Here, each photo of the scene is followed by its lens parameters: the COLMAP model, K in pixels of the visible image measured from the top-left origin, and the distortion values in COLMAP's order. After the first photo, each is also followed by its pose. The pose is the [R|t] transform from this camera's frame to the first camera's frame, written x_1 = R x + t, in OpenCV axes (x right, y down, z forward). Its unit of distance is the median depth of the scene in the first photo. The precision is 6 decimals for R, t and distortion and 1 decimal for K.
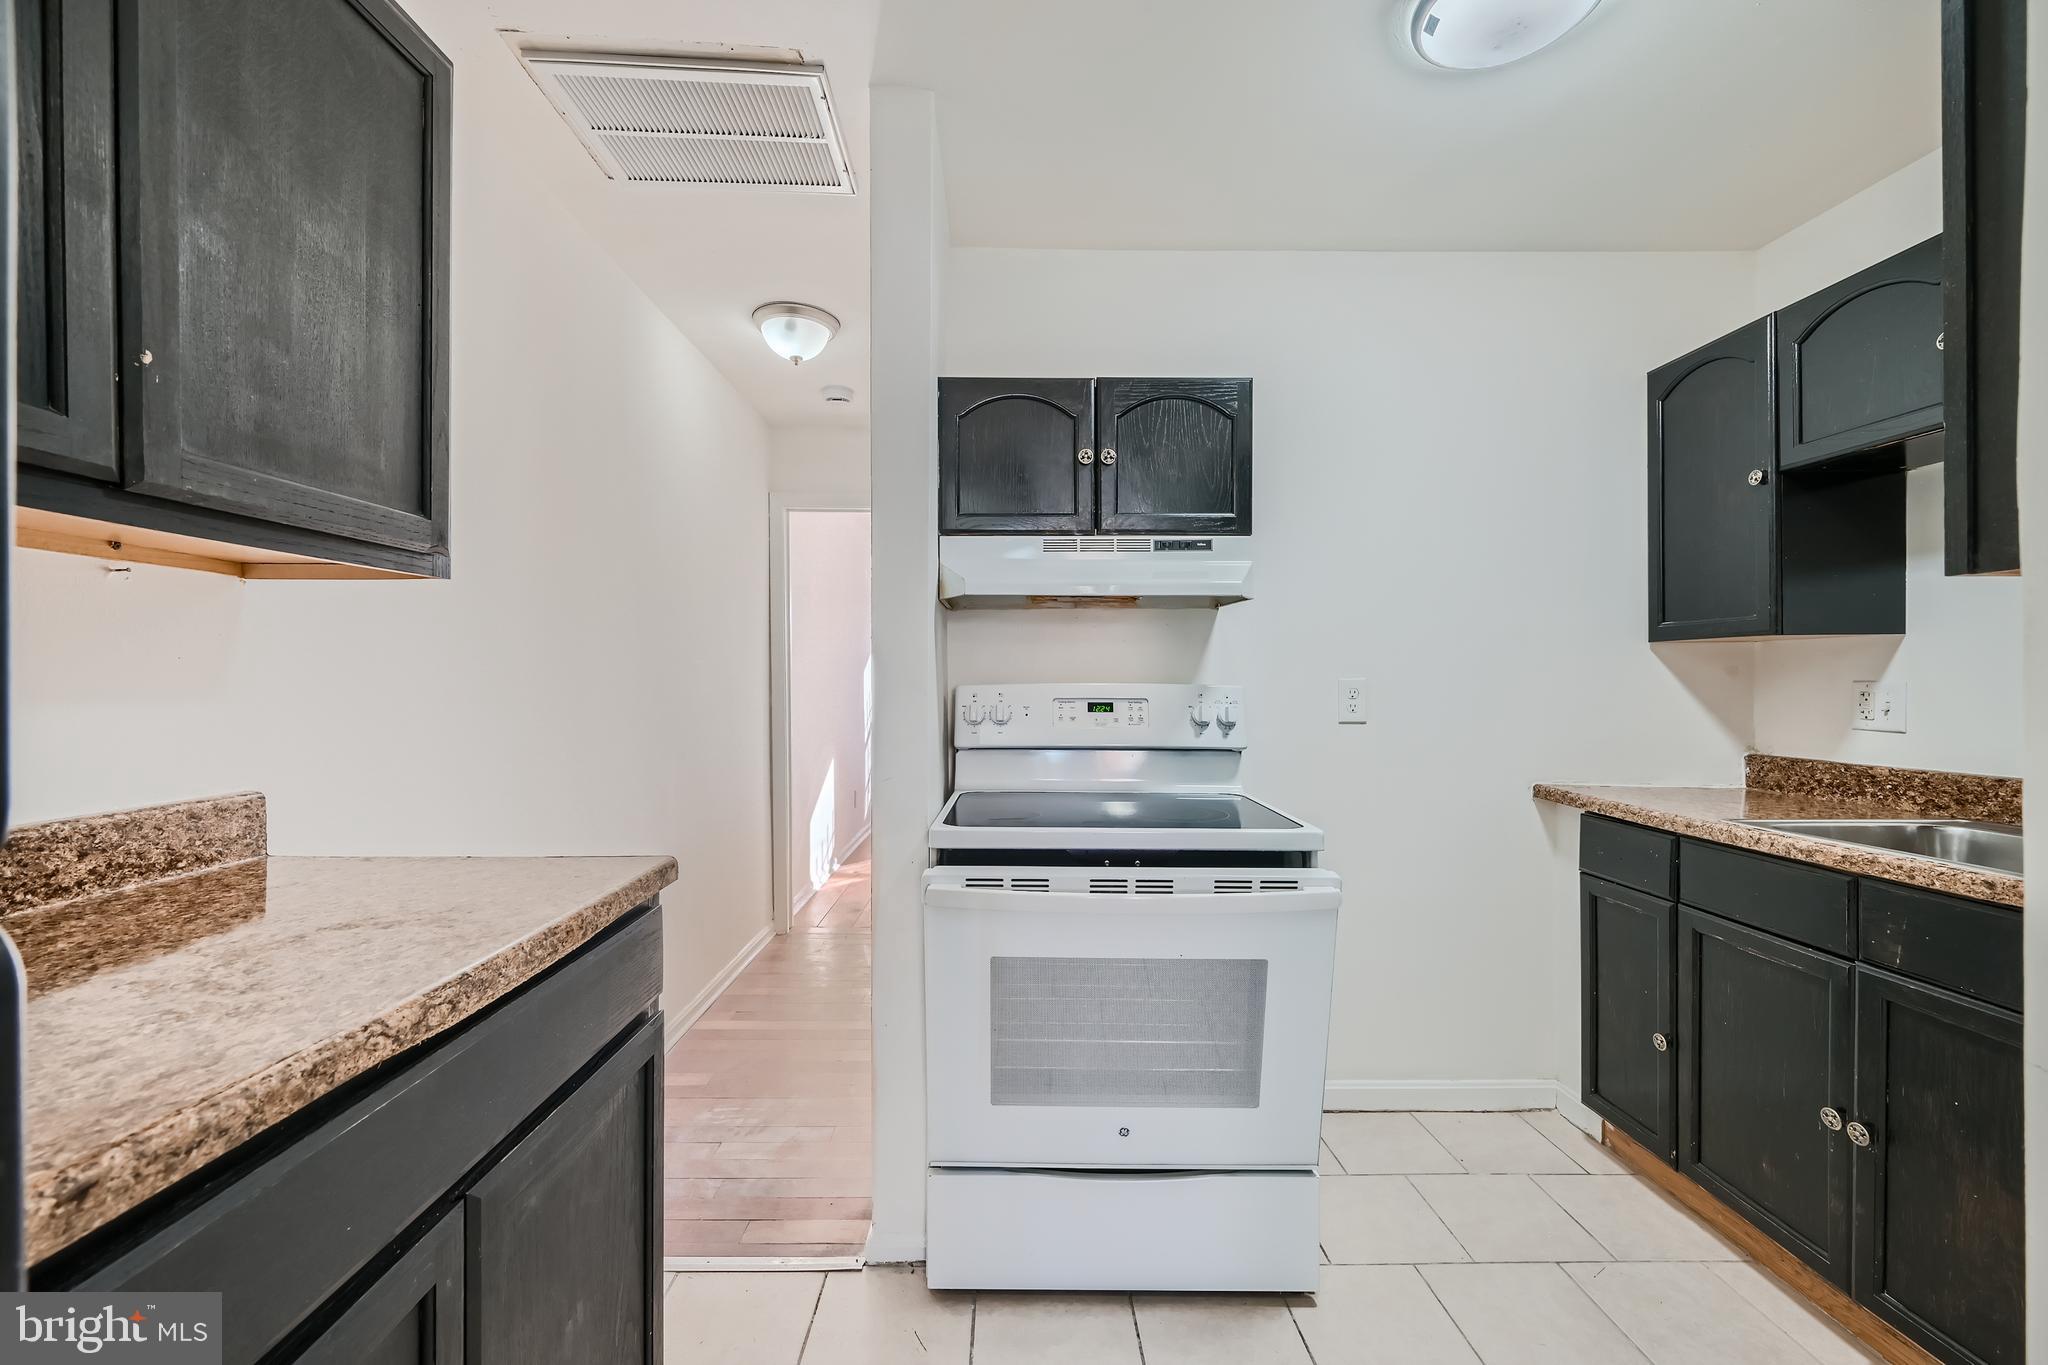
lens RADIAL K [[810.5, 0, 1015.4], [0, 810.5, 689.6], [0, 0, 1]] dist [-0.000186, -0.000257]
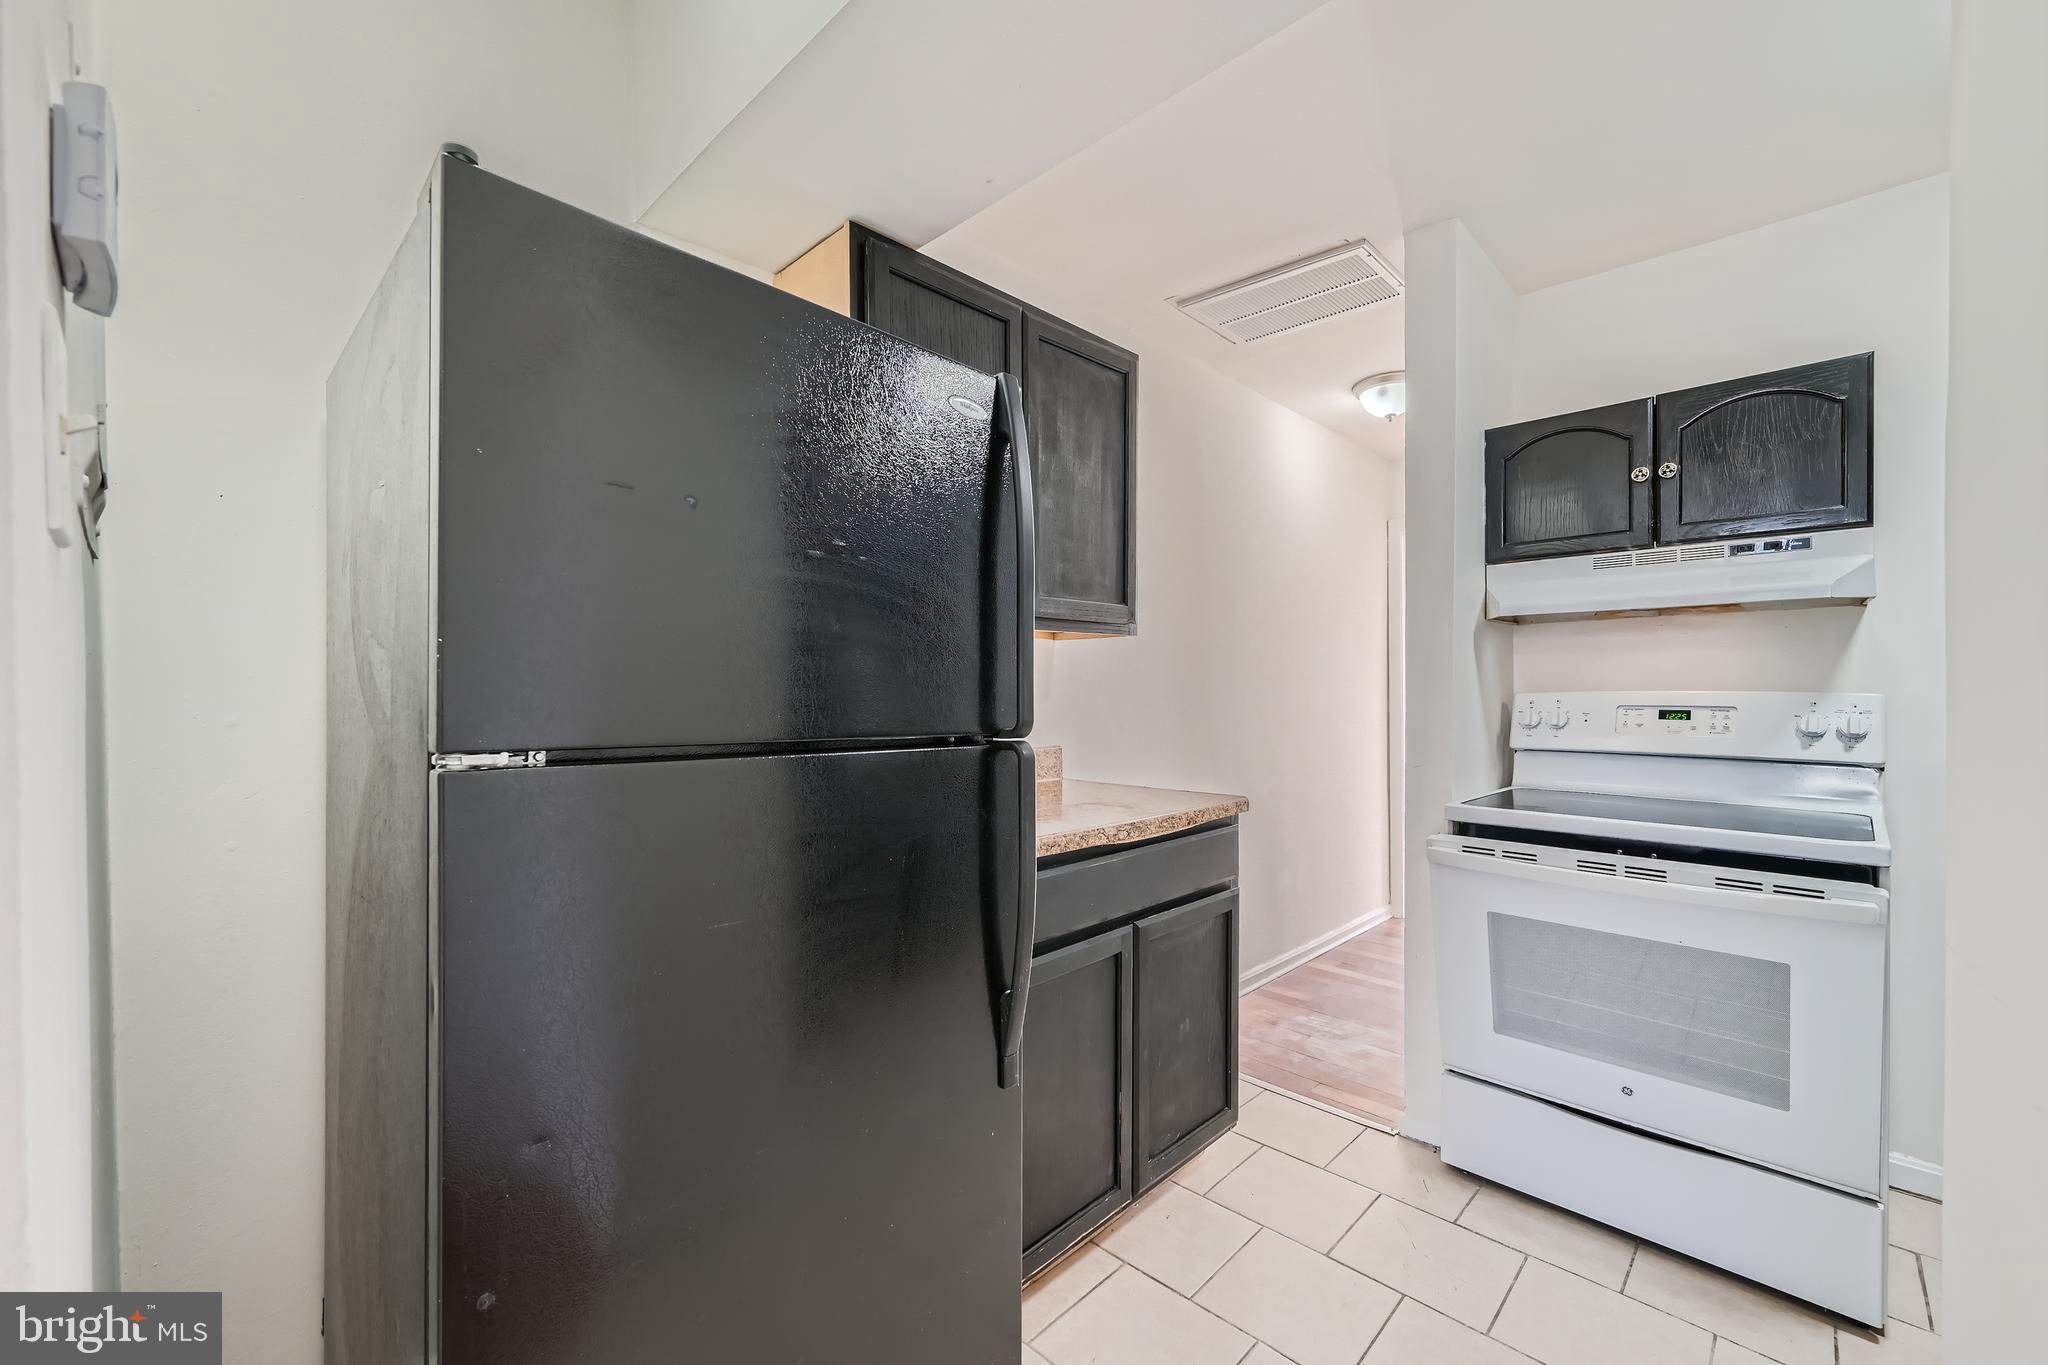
lens RADIAL K [[810.5, 0, 1015.4], [0, 810.5, 689.6], [0, 0, 1]] dist [-0.000186, -0.000257]
pose [[0.705919, -0.003640, -0.708284, 0.263535], [-0.003712, 0.999954, -0.008839, 0.002549], [0.708283, 0.008869, 0.705873, -0.316330]]
